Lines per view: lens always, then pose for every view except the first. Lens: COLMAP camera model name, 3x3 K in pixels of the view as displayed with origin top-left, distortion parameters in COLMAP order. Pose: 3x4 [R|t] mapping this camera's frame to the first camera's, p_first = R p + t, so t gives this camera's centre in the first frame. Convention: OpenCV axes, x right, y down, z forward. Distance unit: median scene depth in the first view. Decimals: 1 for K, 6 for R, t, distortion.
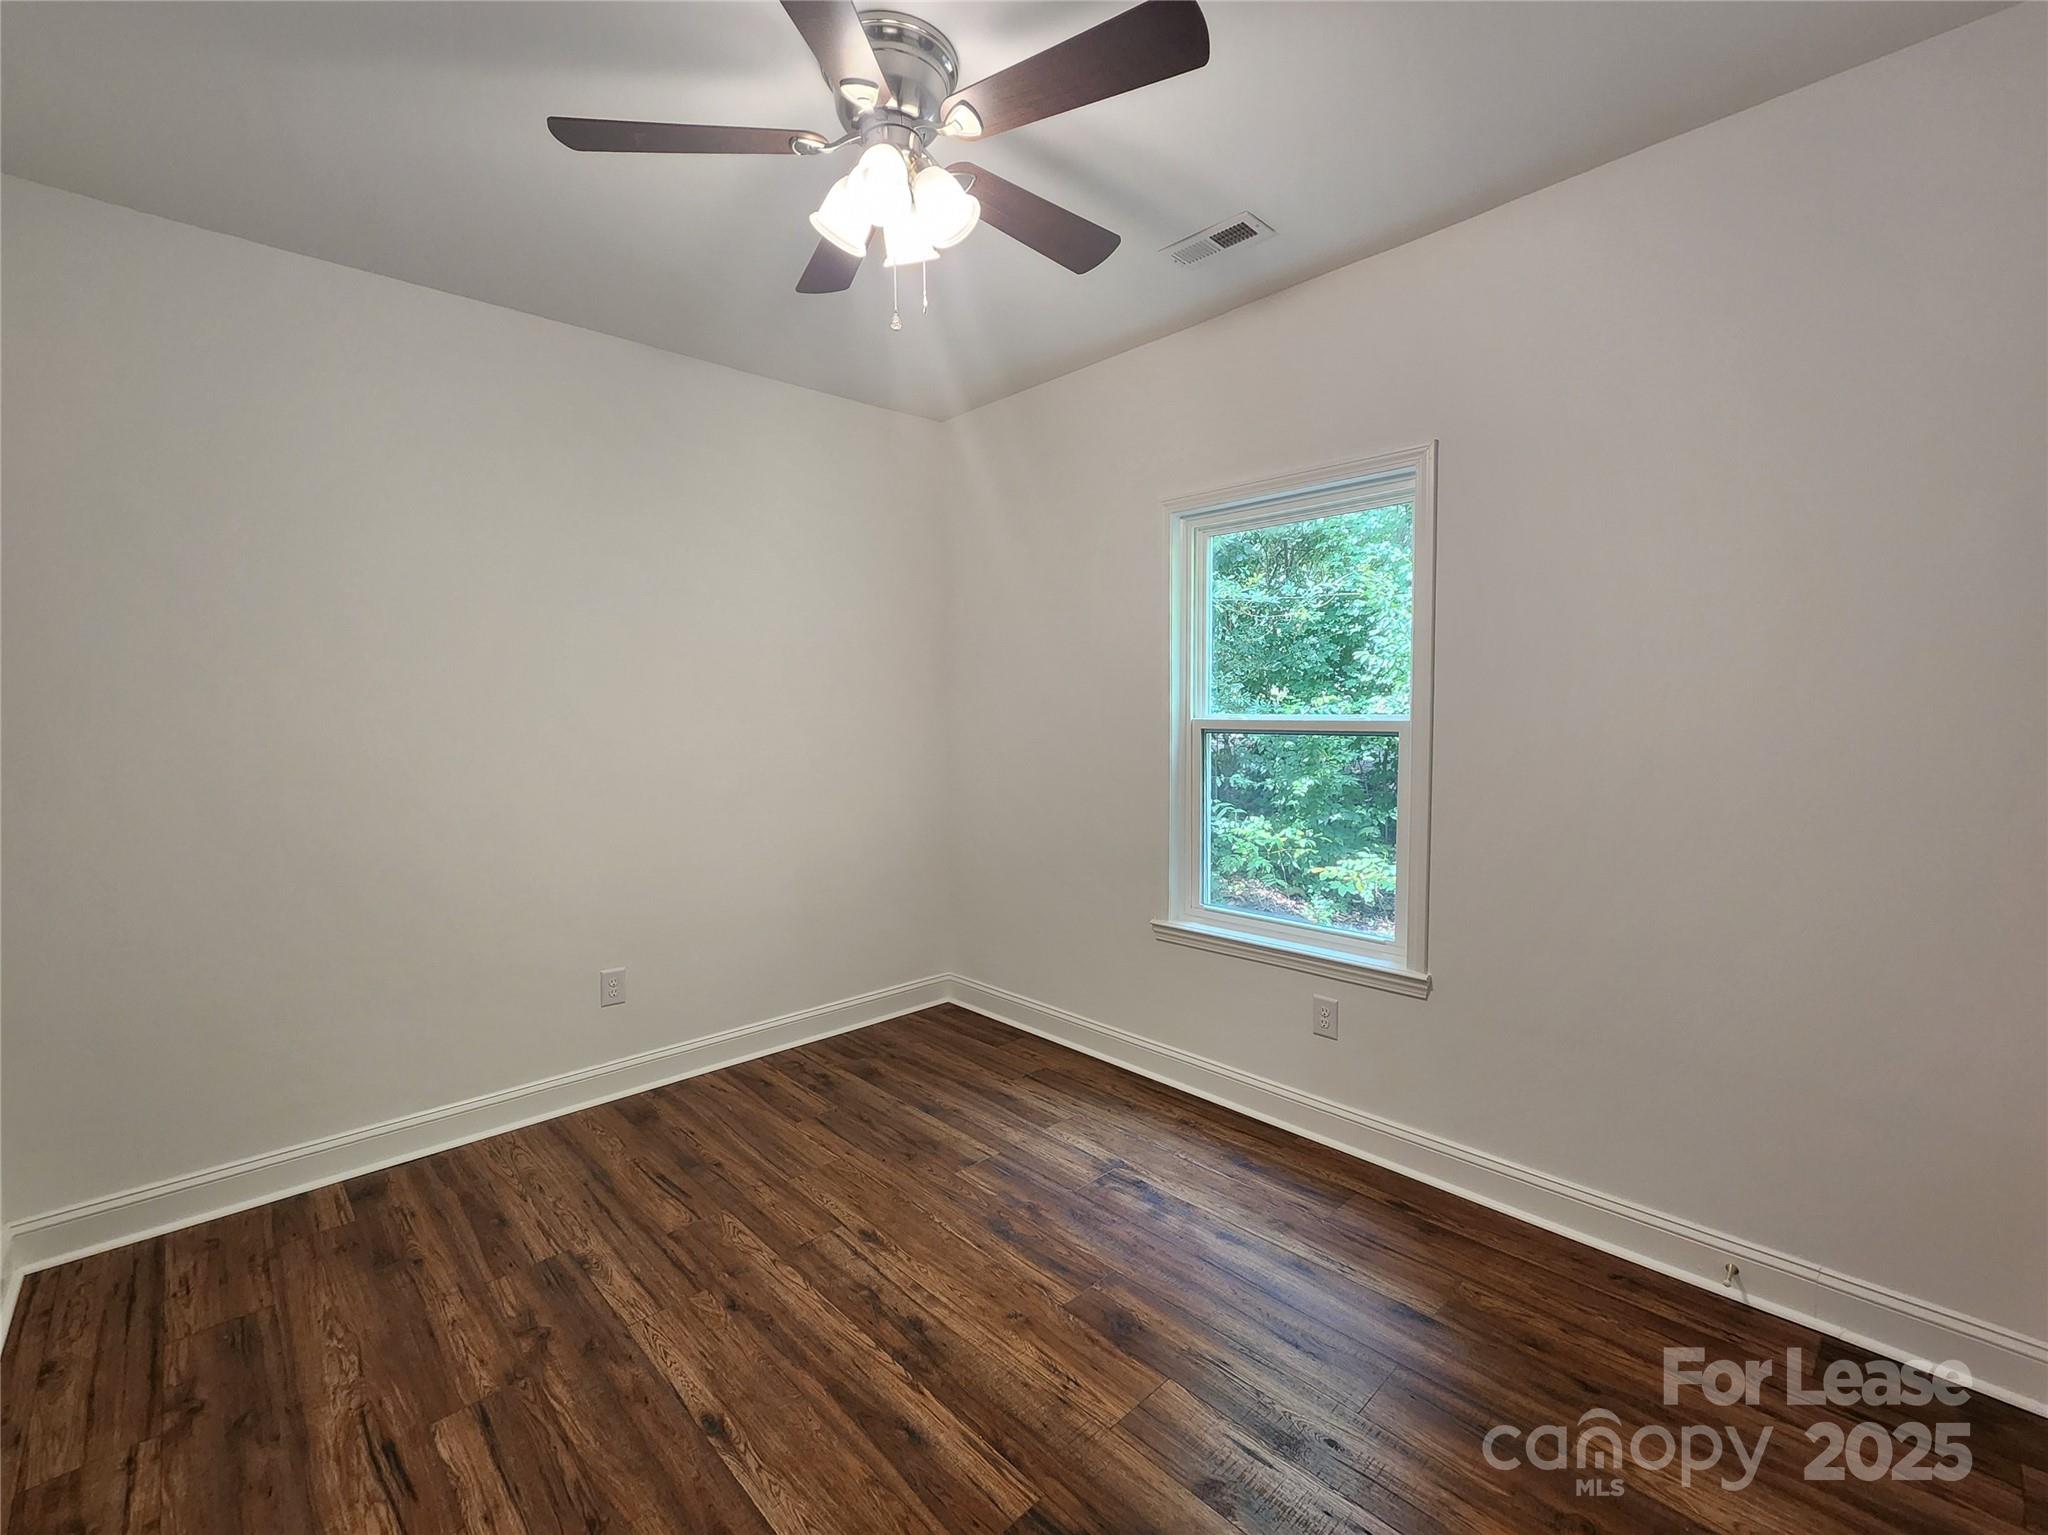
lens RADIAL K [[847.8, 0, 1024.0], [0, 847.8, 766.7], [0, 0, 1]] dist [0.004108, -0.001429]
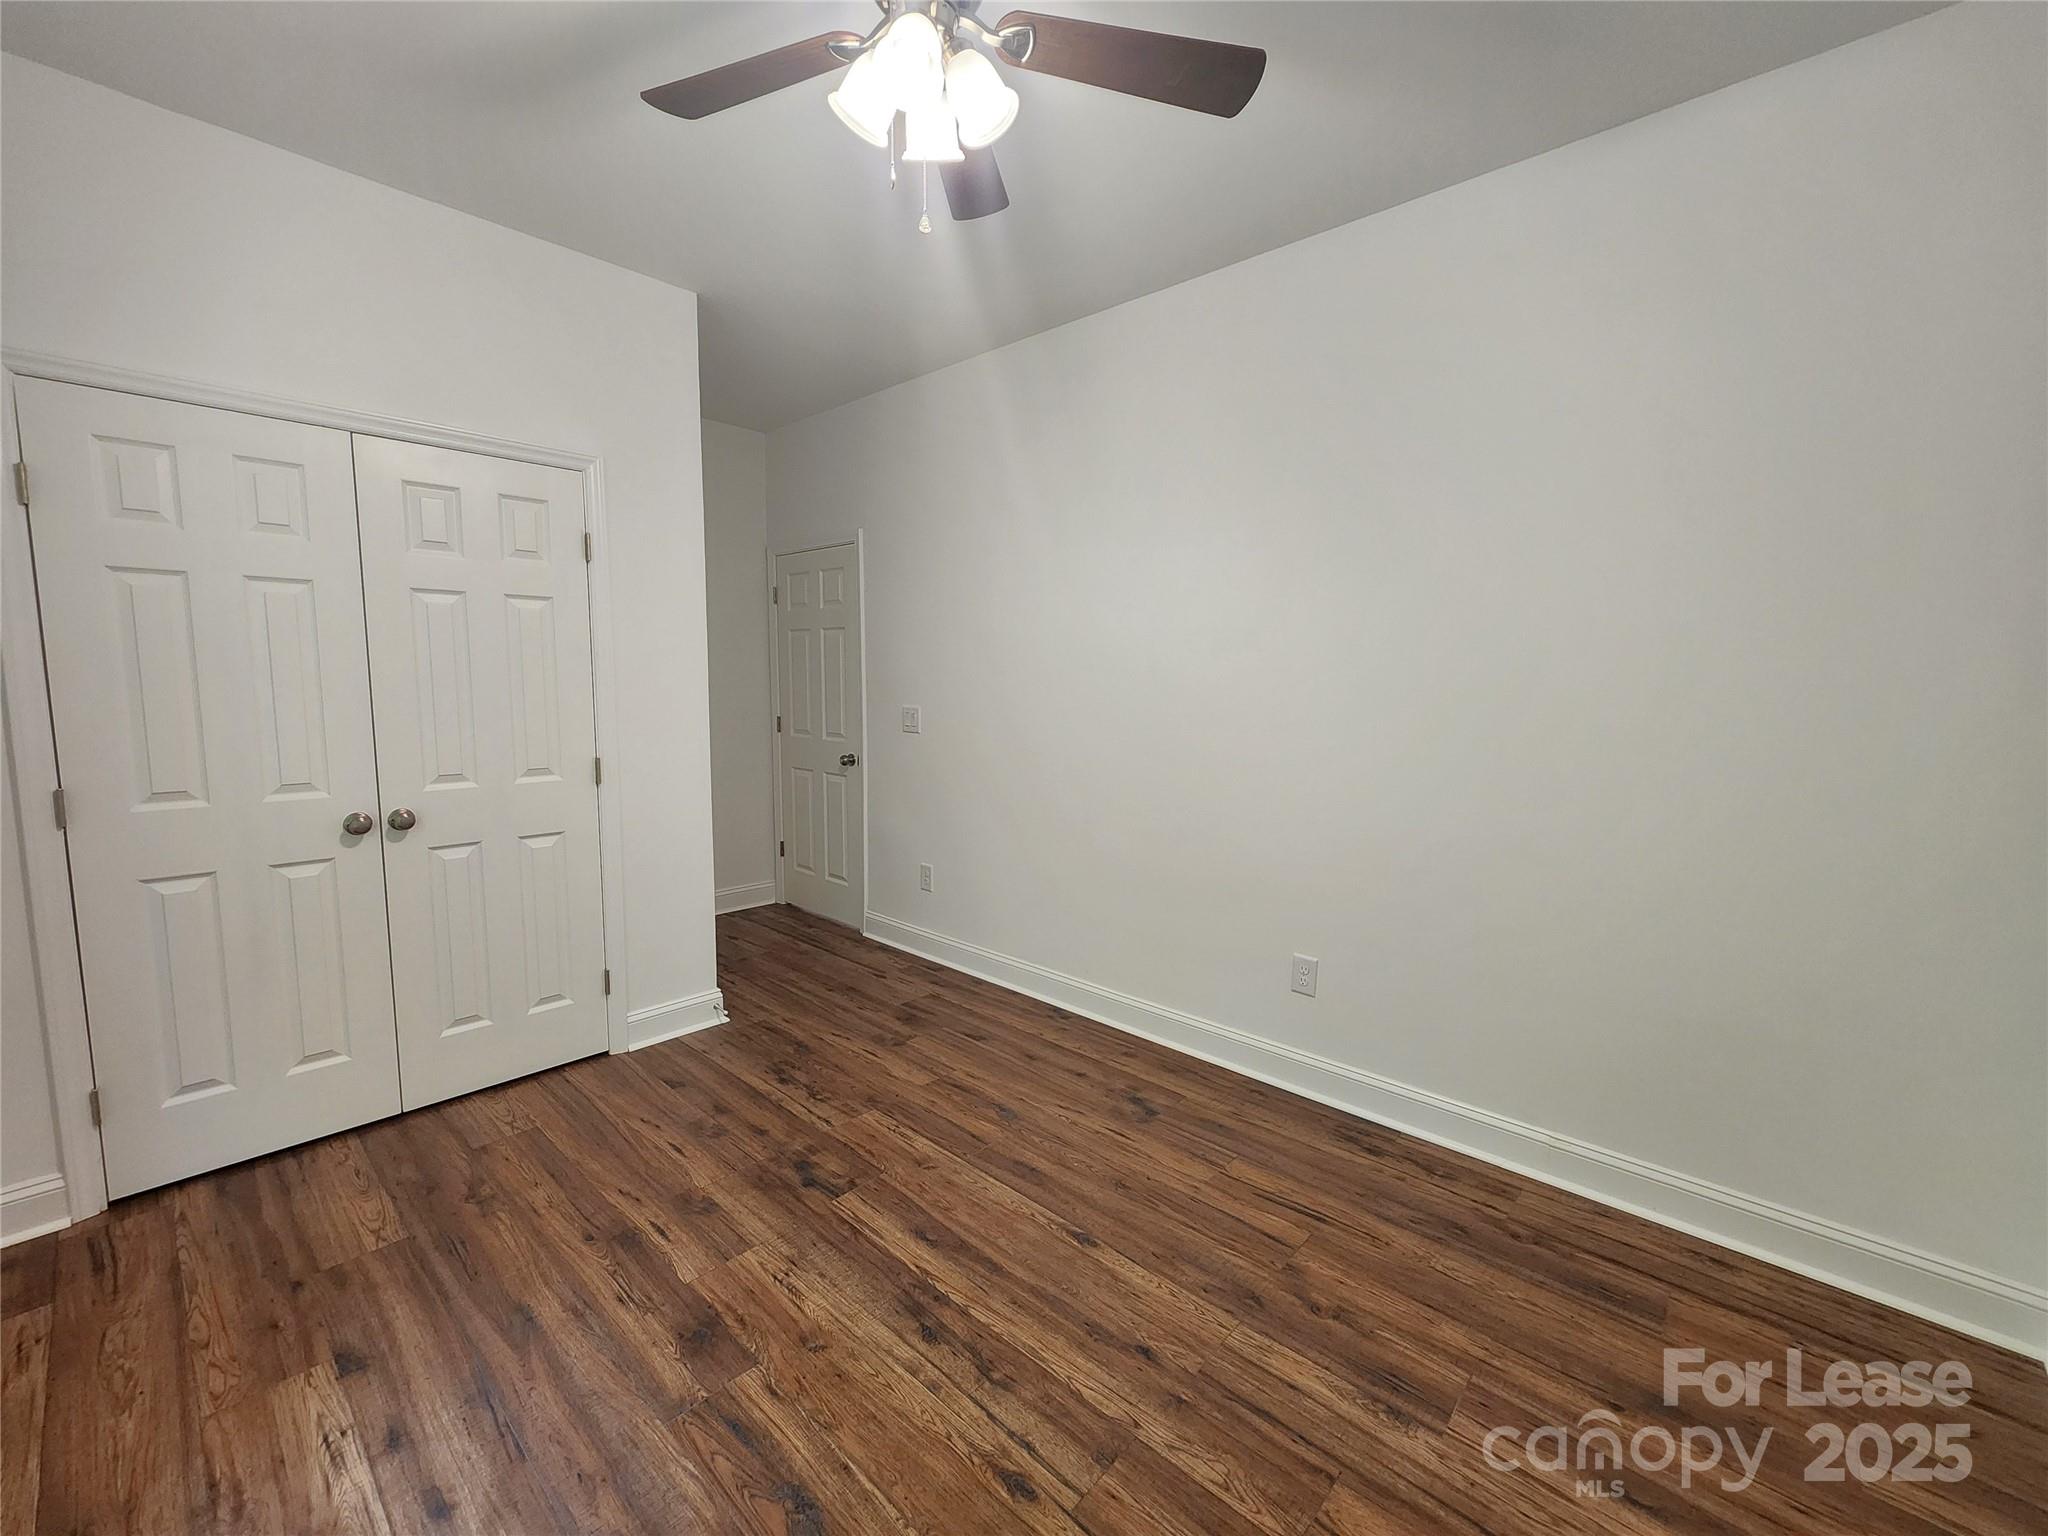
lens RADIAL K [[847.8, 0, 1031.6], [0, 847.8, 771.3], [0, 0, 1]] dist [0.004108, -0.001429]
pose [[-0.997644, 0.006618, -0.068286, -0.180111], [-0.006221, 0.982509, 0.186110, -0.109425], [0.068323, 0.186096, -0.980153, 1.803325]]
